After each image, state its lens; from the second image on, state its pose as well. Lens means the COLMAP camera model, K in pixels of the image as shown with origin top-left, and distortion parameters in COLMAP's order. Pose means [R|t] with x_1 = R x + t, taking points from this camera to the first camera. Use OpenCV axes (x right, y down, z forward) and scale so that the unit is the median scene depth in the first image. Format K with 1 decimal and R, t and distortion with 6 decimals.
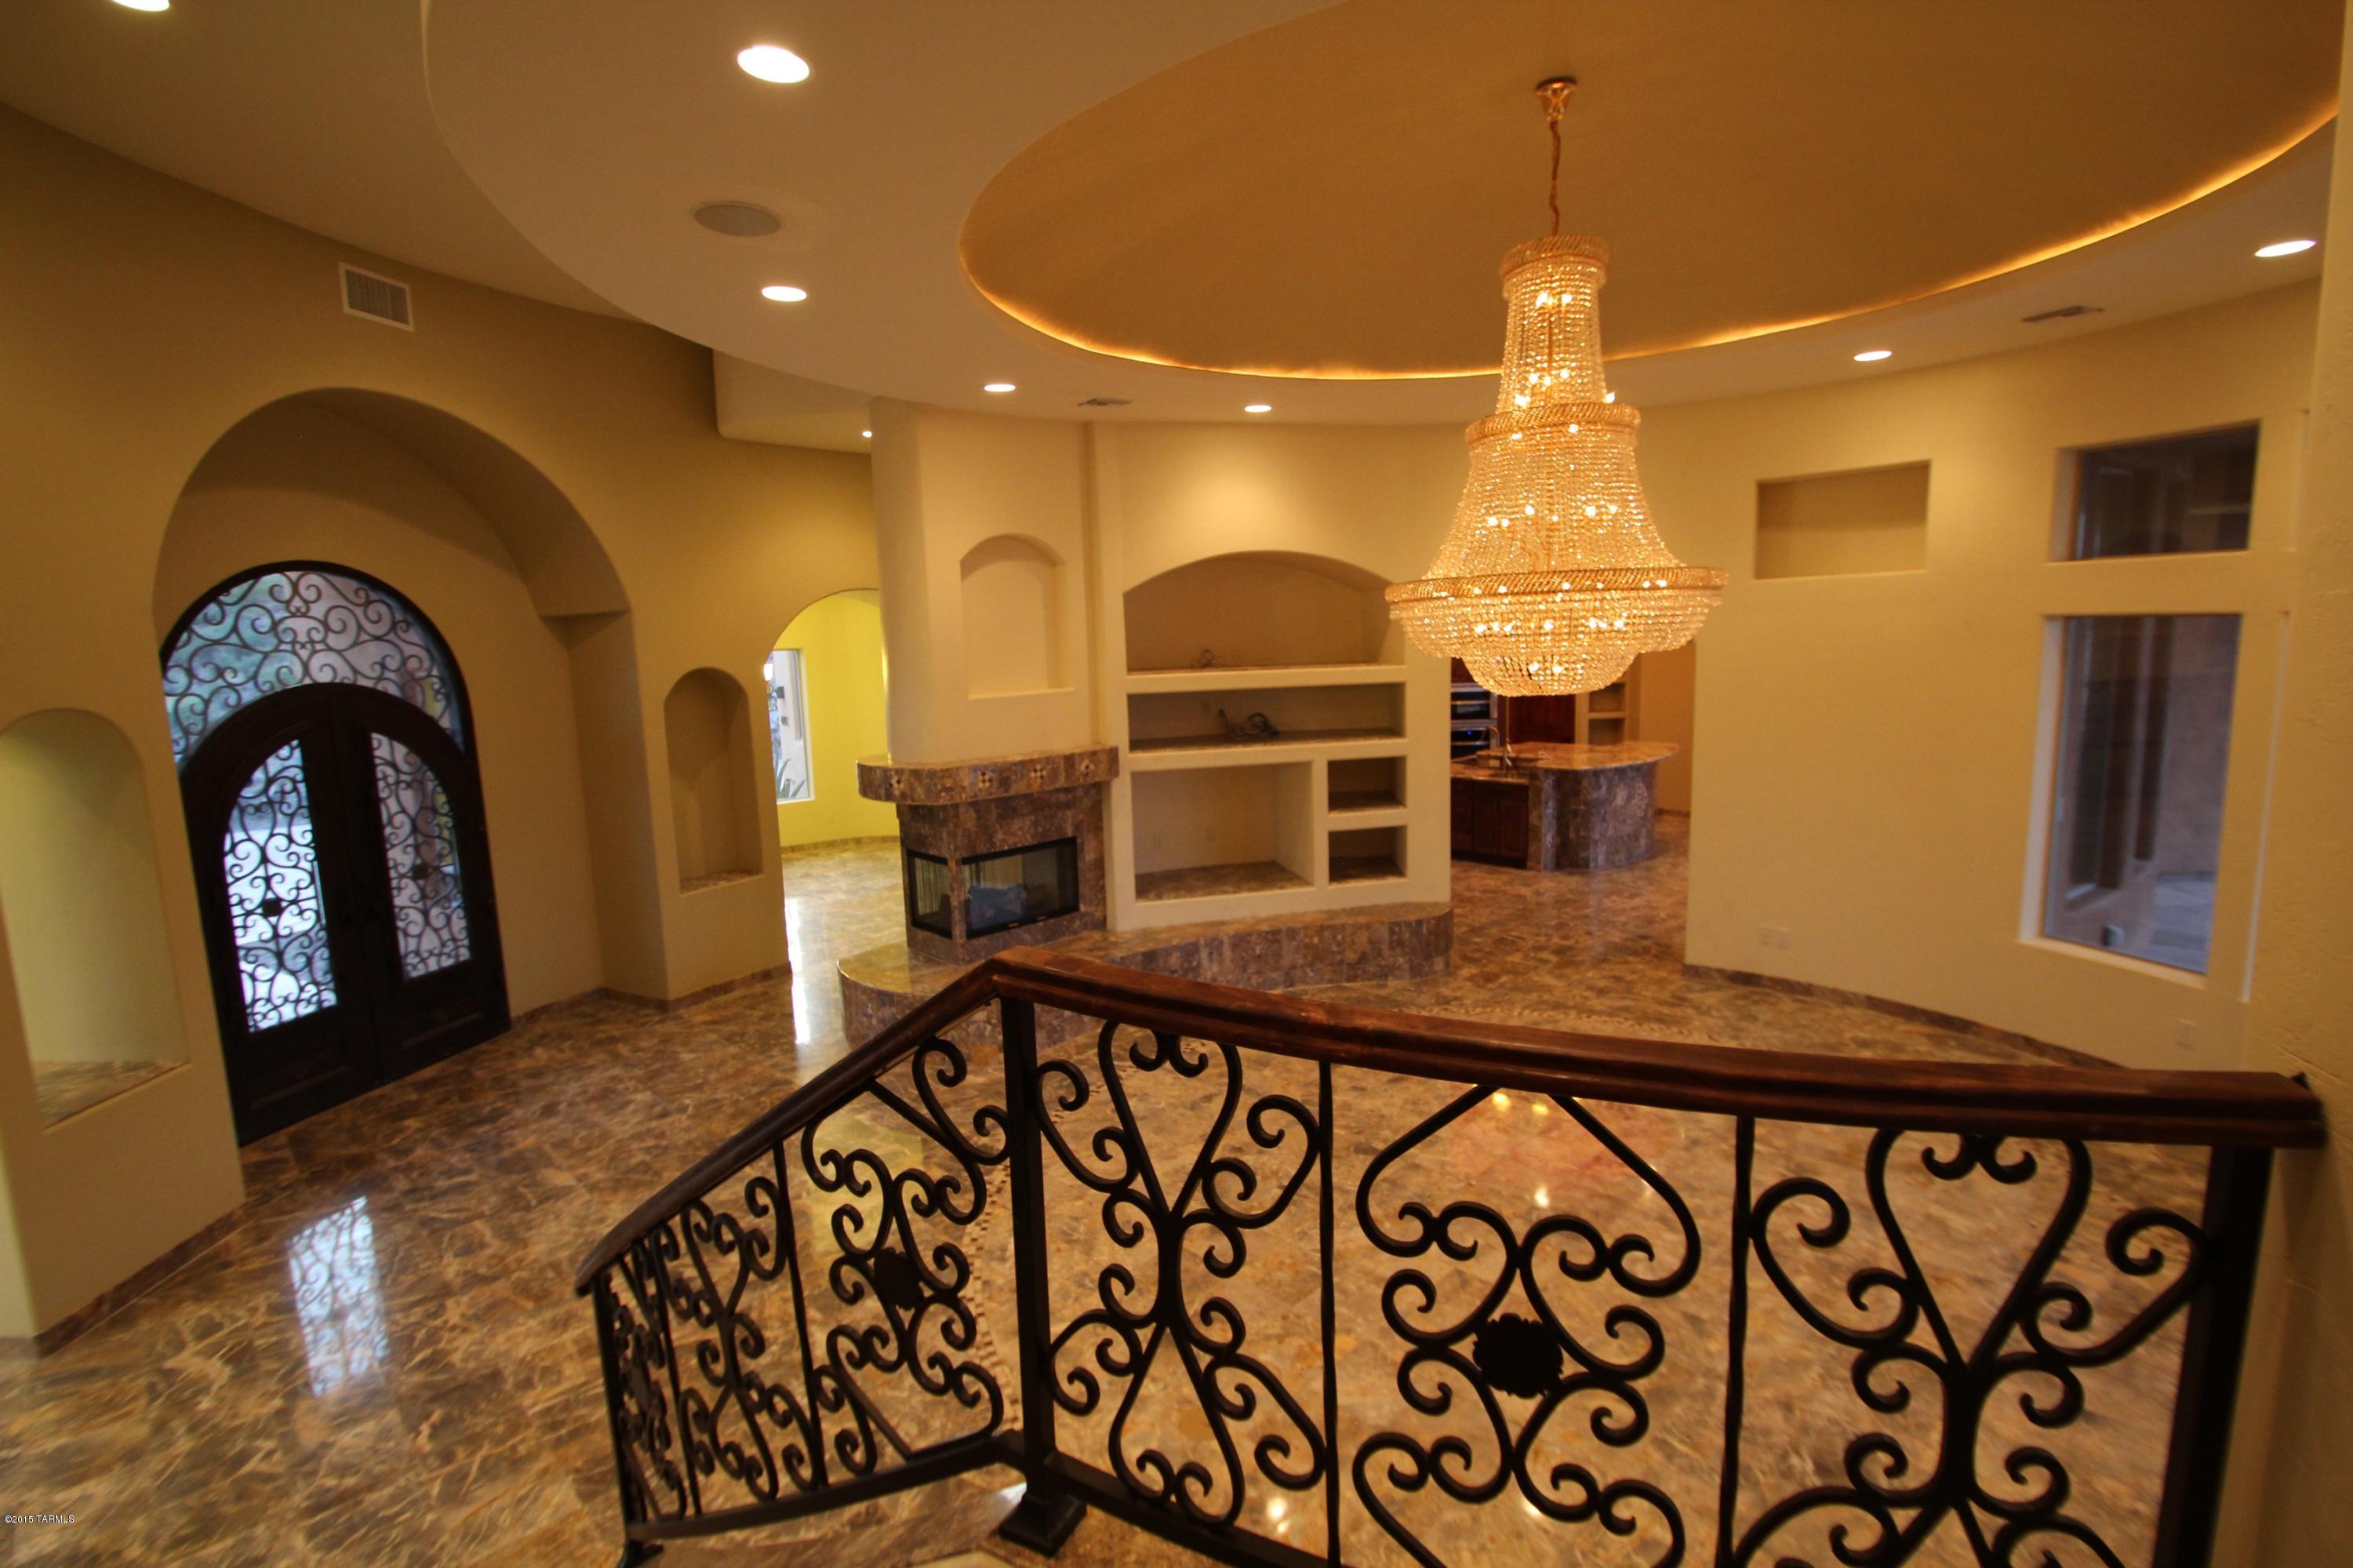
lens RADIAL K [[1091.0, 0, 1176.5], [0, 1091.0, 784.0], [0, 0, 1]] dist [0.001001, -0.011575]
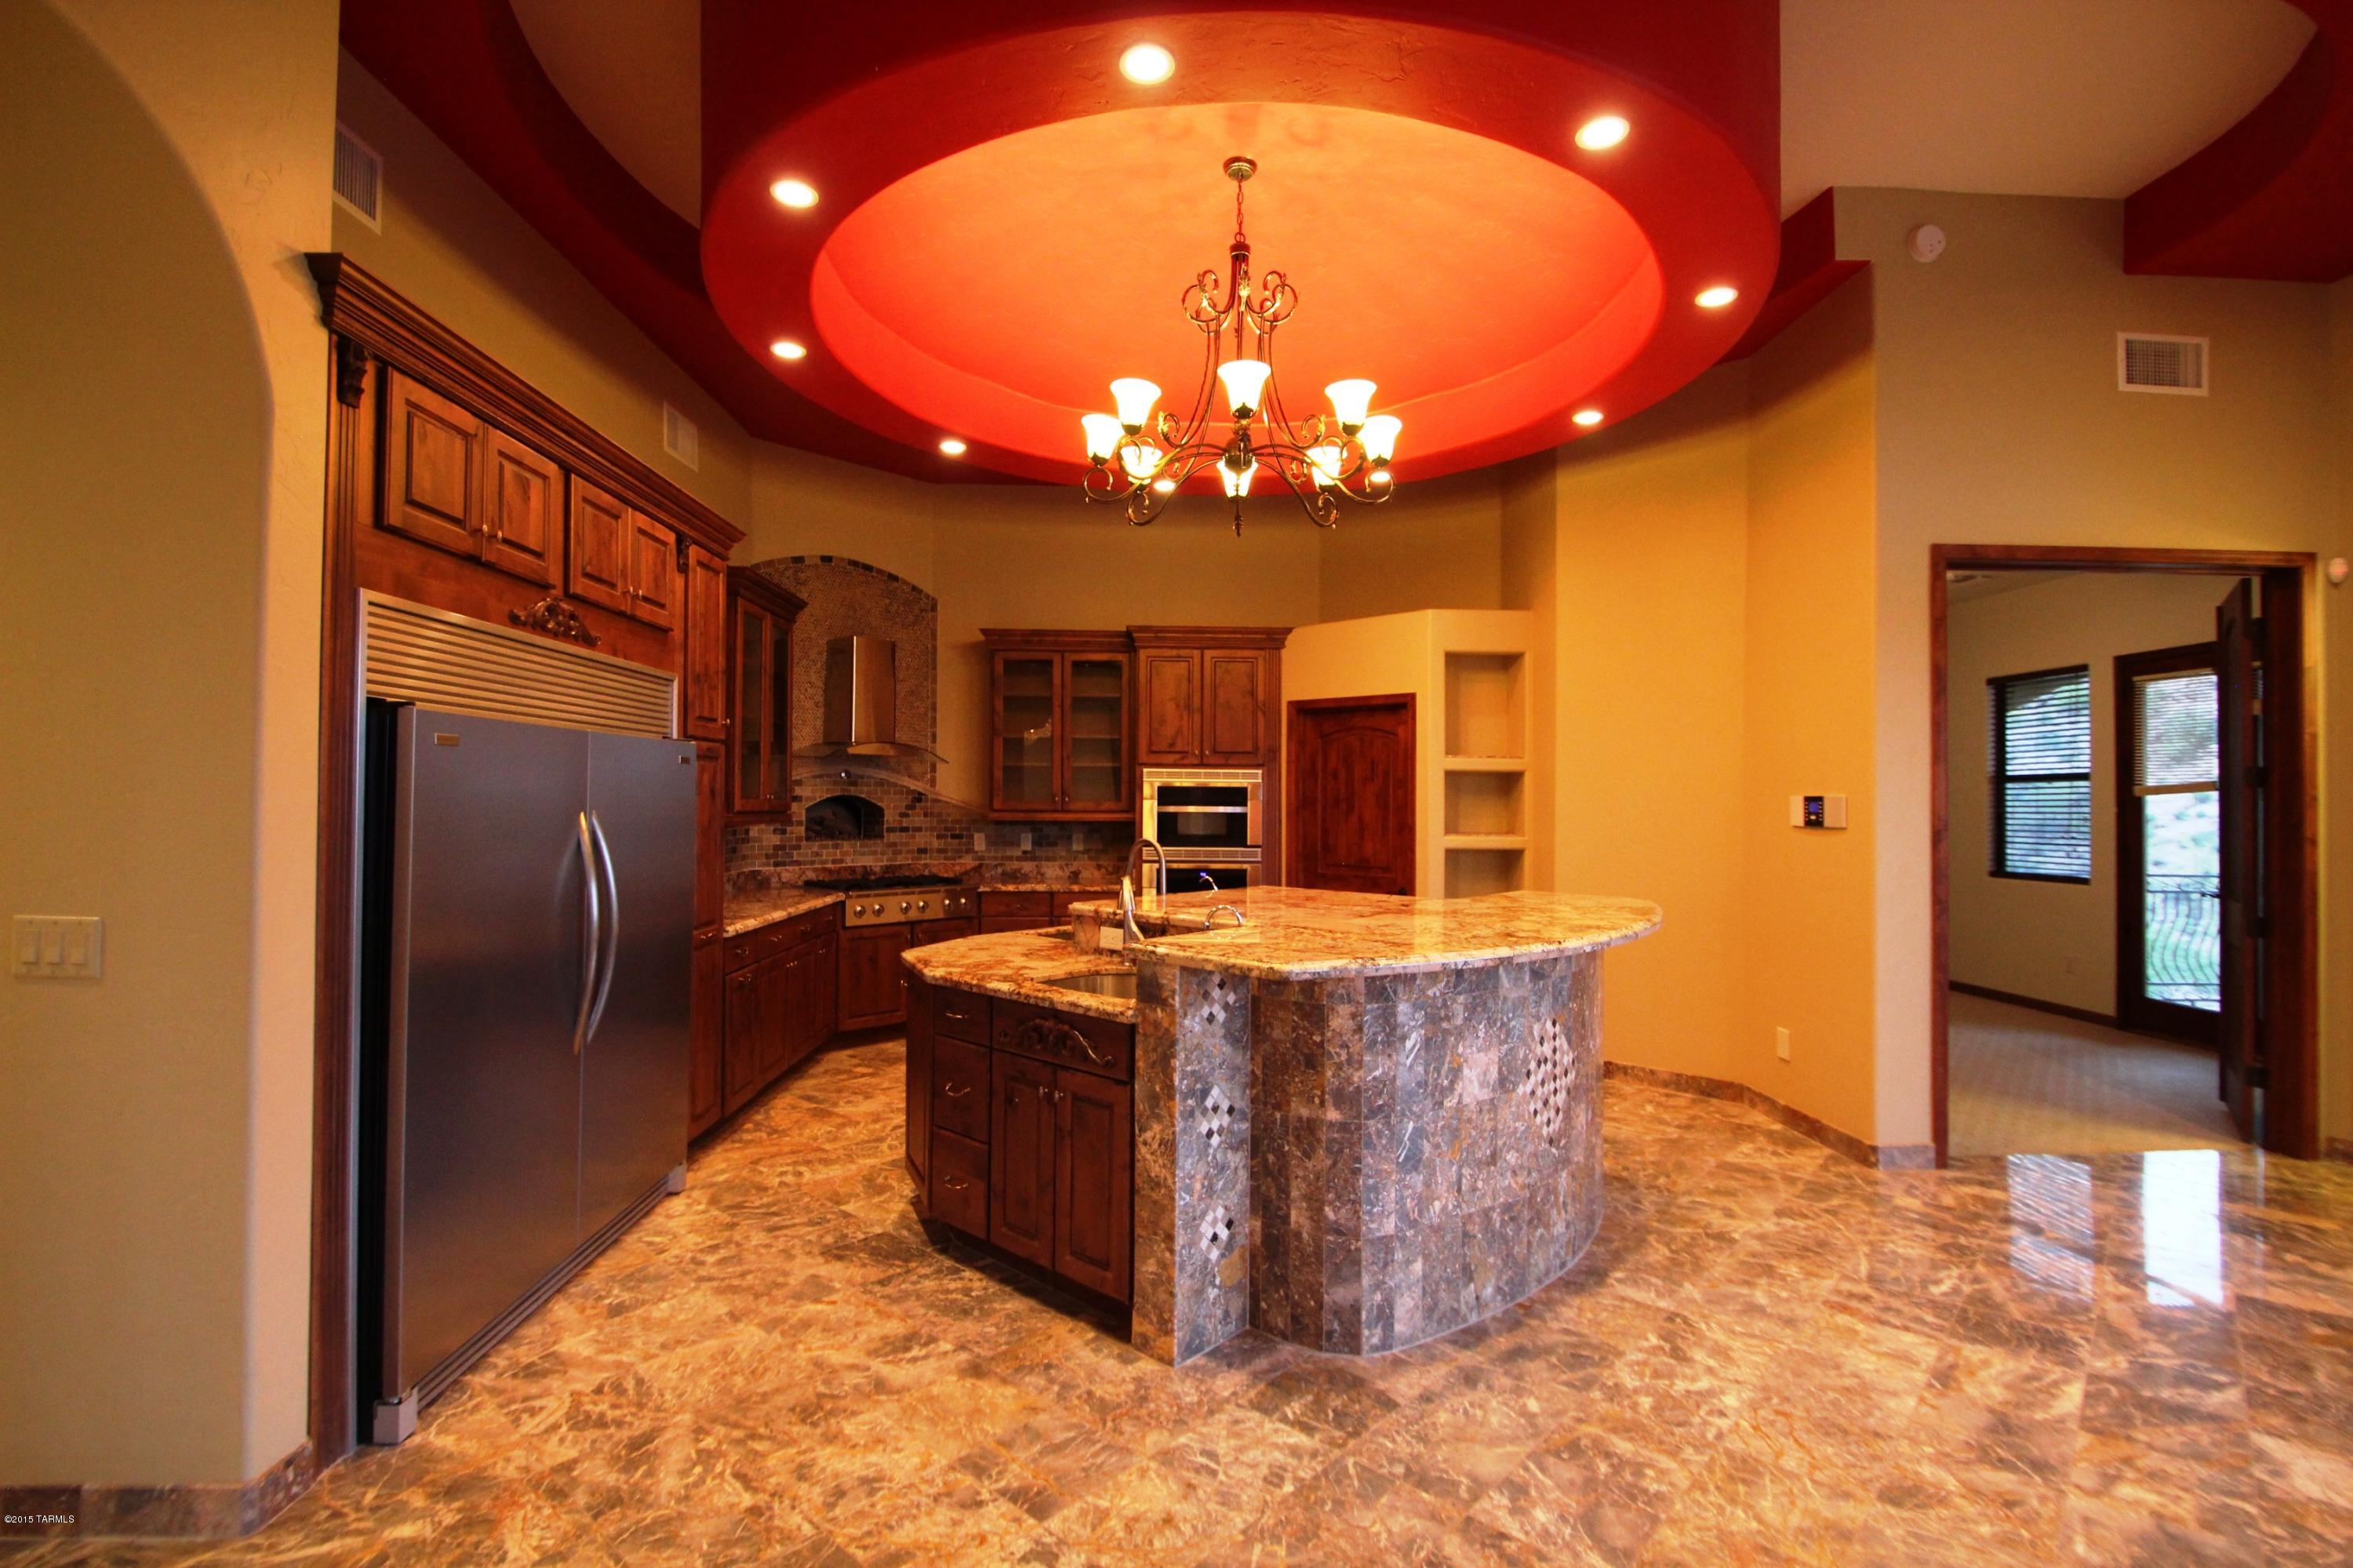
lens RADIAL K [[1091.0, 0, 1176.5], [0, 1091.0, 784.0], [0, 0, 1]] dist [0.001001, -0.011575]
pose [[0.998222, 0.038737, 0.045292, 0.316544], [-0.031160, 0.987039, -0.157430, -0.015021], [-0.050803, 0.155738, 0.986491, 0.720294]]
